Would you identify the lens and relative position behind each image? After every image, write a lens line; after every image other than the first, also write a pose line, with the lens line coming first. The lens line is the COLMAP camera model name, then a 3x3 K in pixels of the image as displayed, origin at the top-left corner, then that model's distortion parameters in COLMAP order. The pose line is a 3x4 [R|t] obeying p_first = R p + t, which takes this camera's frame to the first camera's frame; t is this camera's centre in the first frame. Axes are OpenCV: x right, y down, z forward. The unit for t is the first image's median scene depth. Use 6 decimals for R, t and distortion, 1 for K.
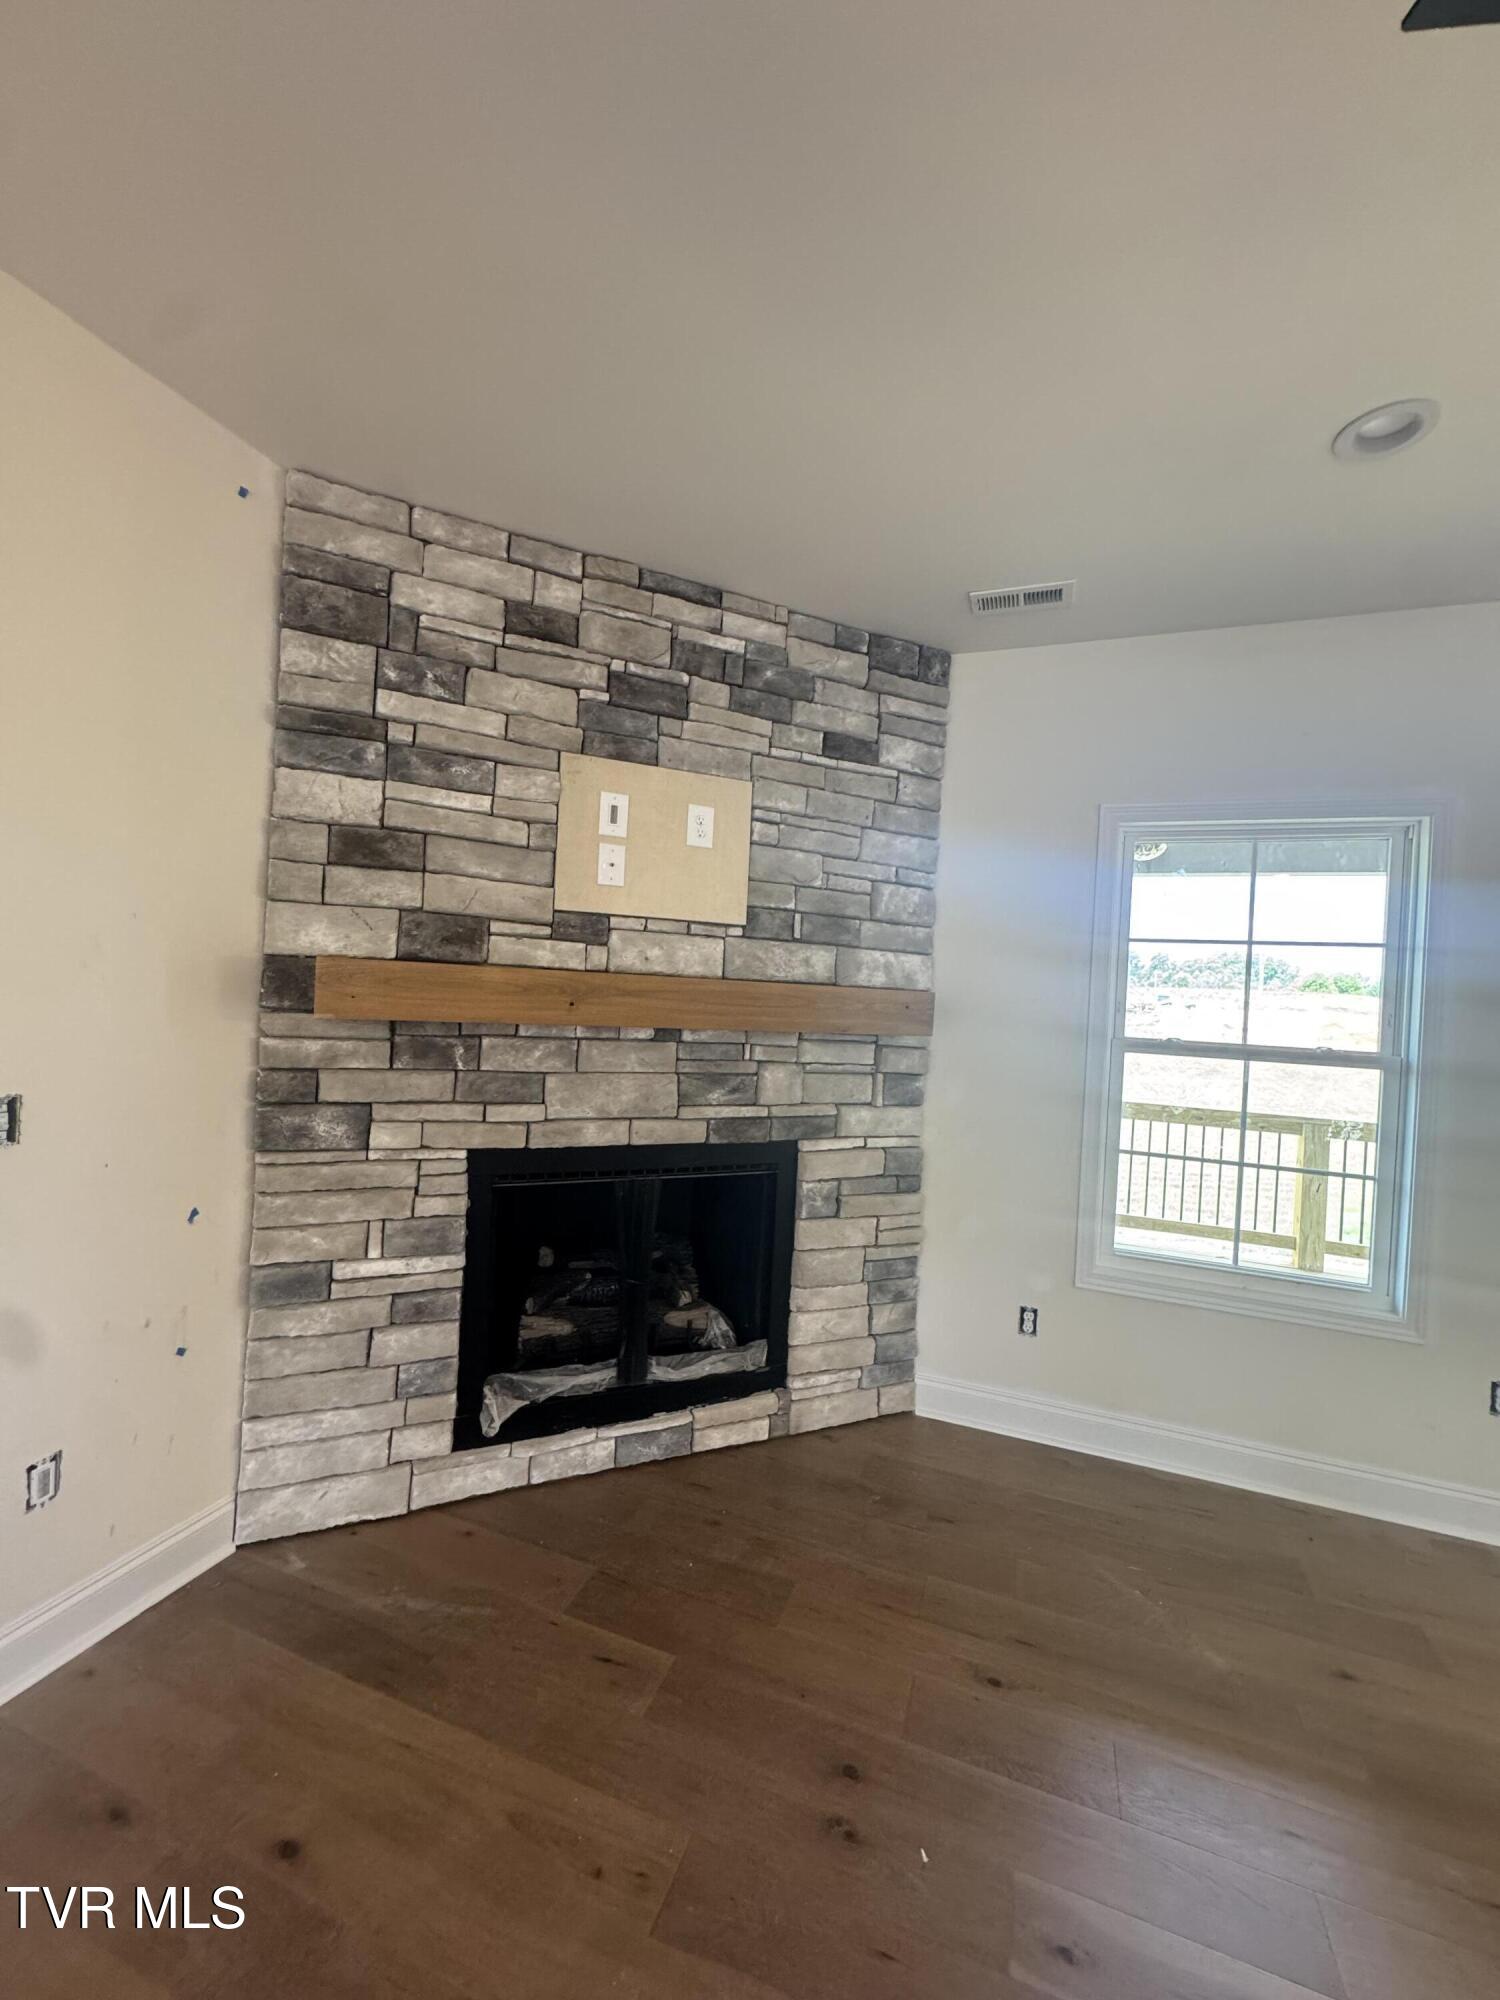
lens RADIAL K [[801.8, 0, 749.0], [0, 801.8, 1005.6], [0, 0, 1]] dist [-0.005518, 0.001267]
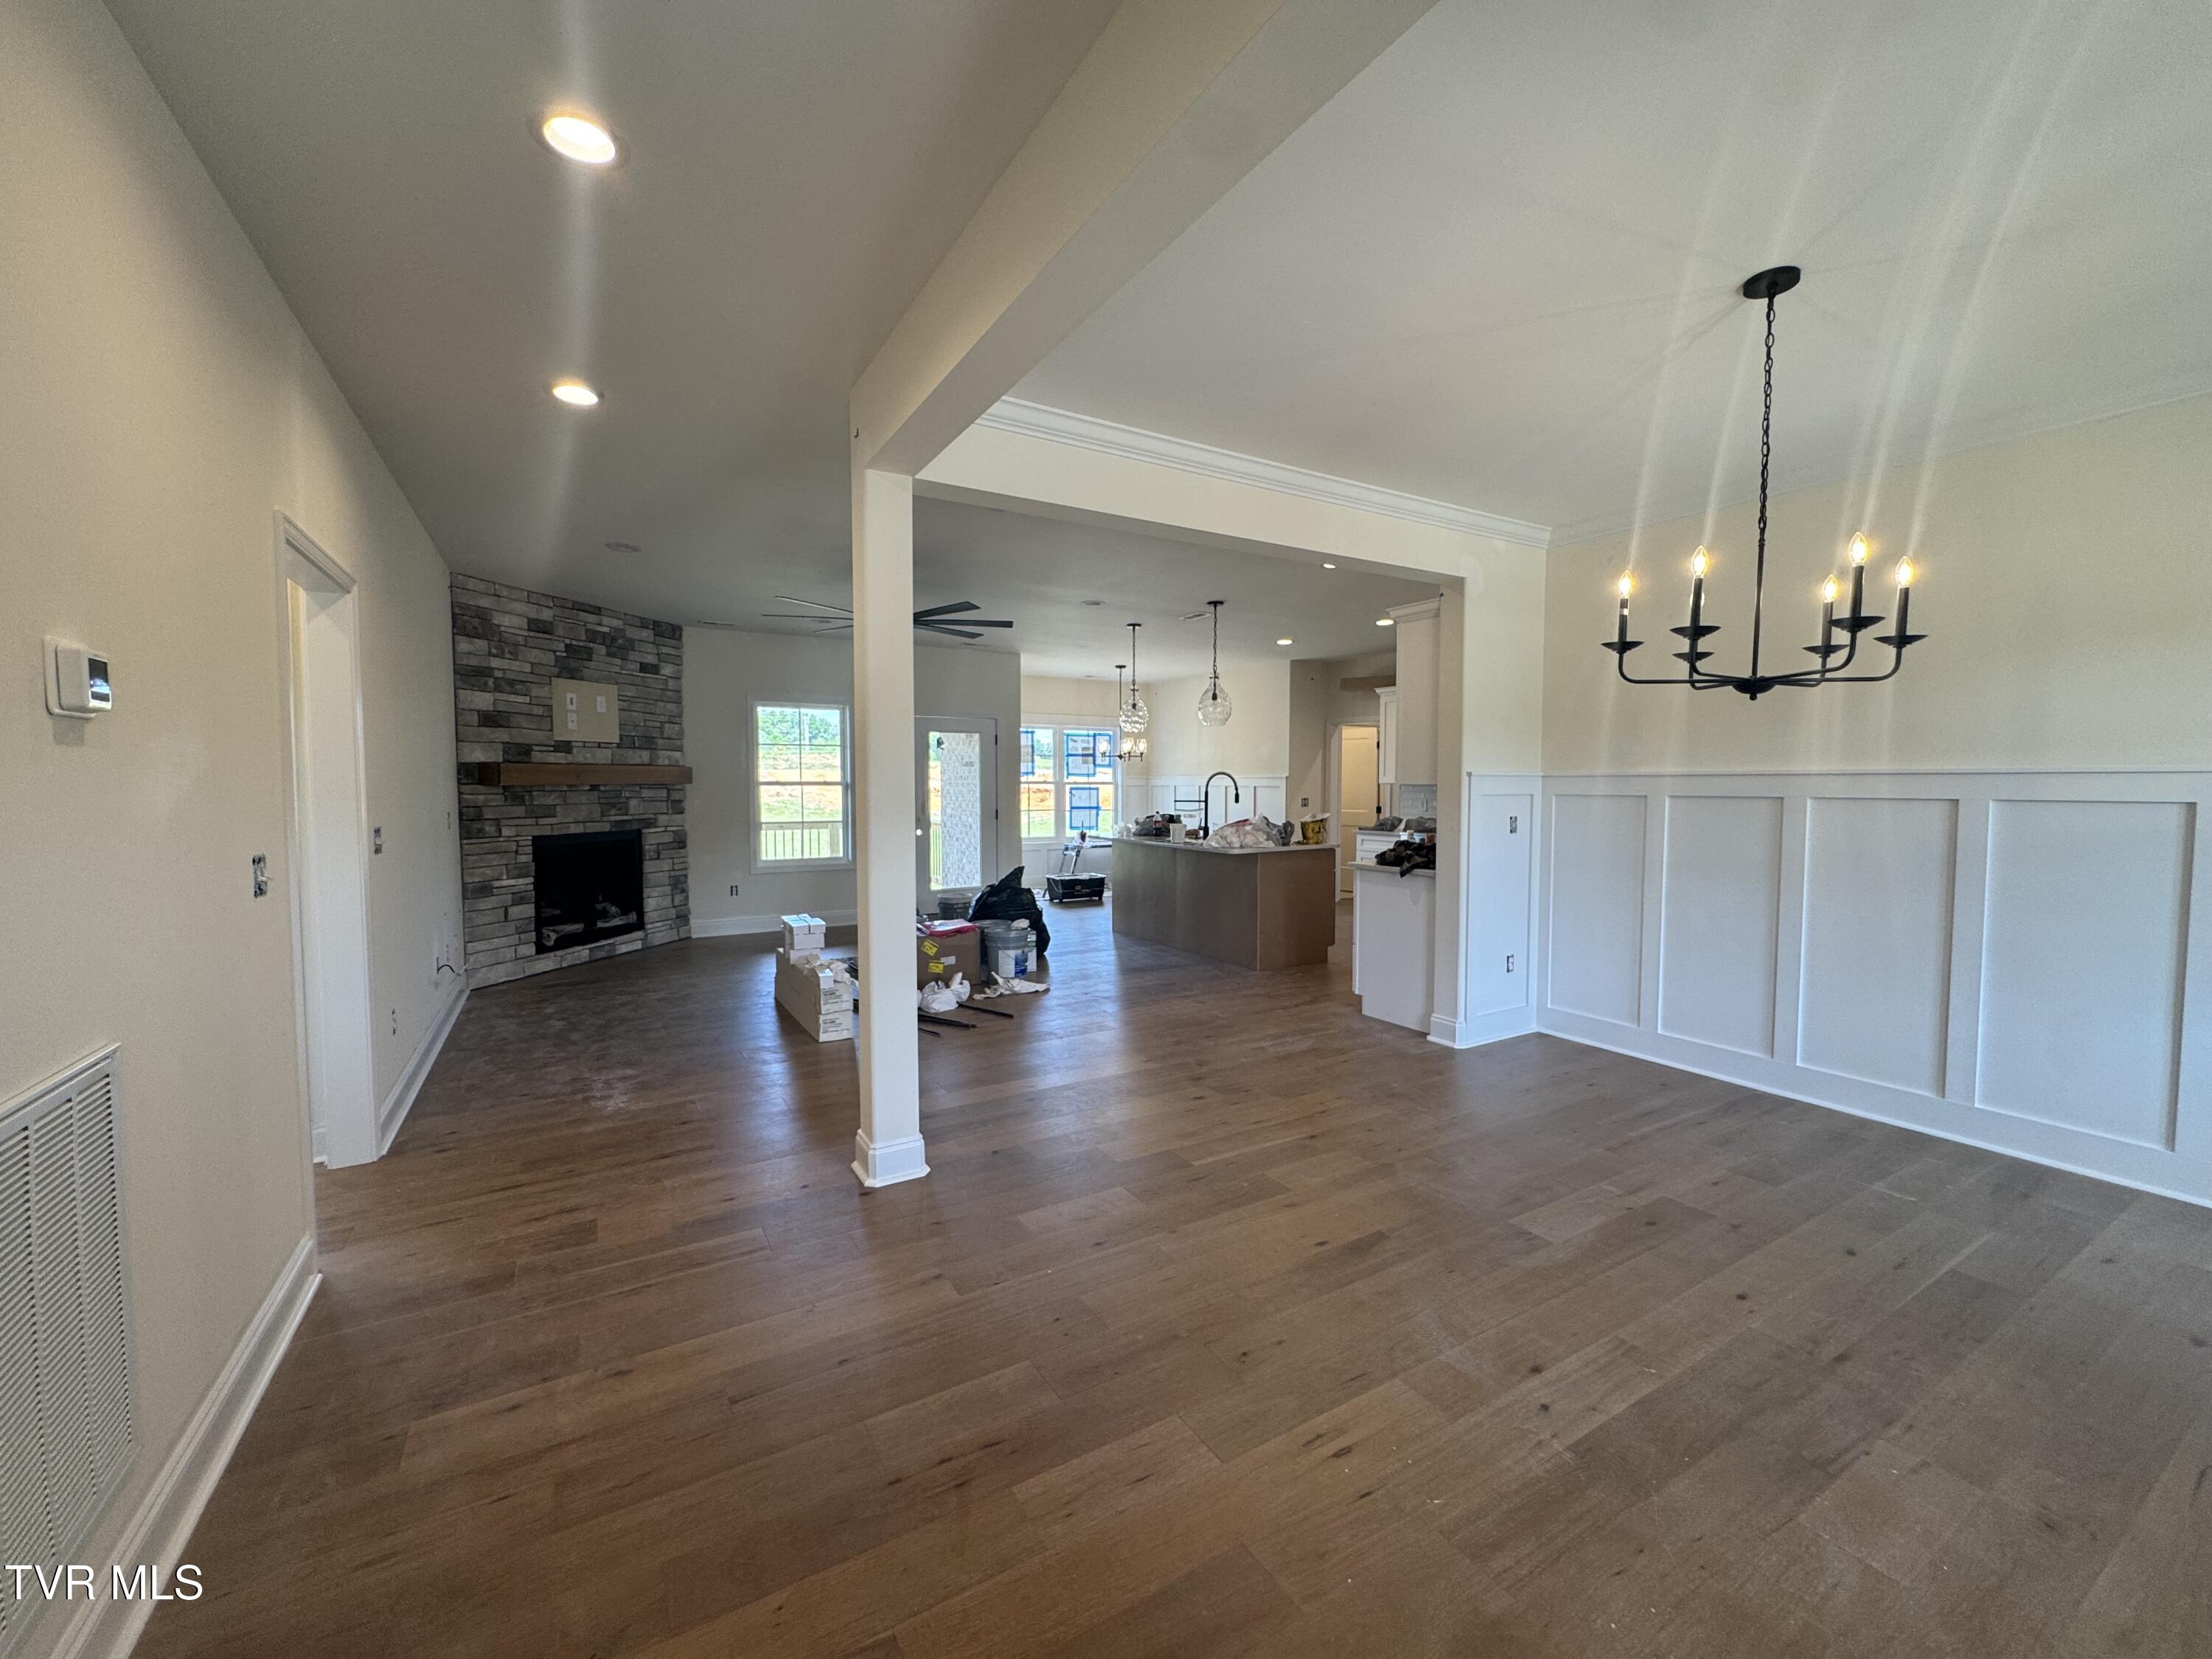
lens RADIAL K [[886.8, 0, 1109.2], [0, 886.8, 830.7], [0, 0, 1]] dist [-0.005518, 0.001267]
pose [[0.624323, -0.092377, 0.775685, -1.304101], [0.035290, 0.995305, 0.090128, -0.024638], [-0.780369, -0.028895, 0.624652, -2.060955]]
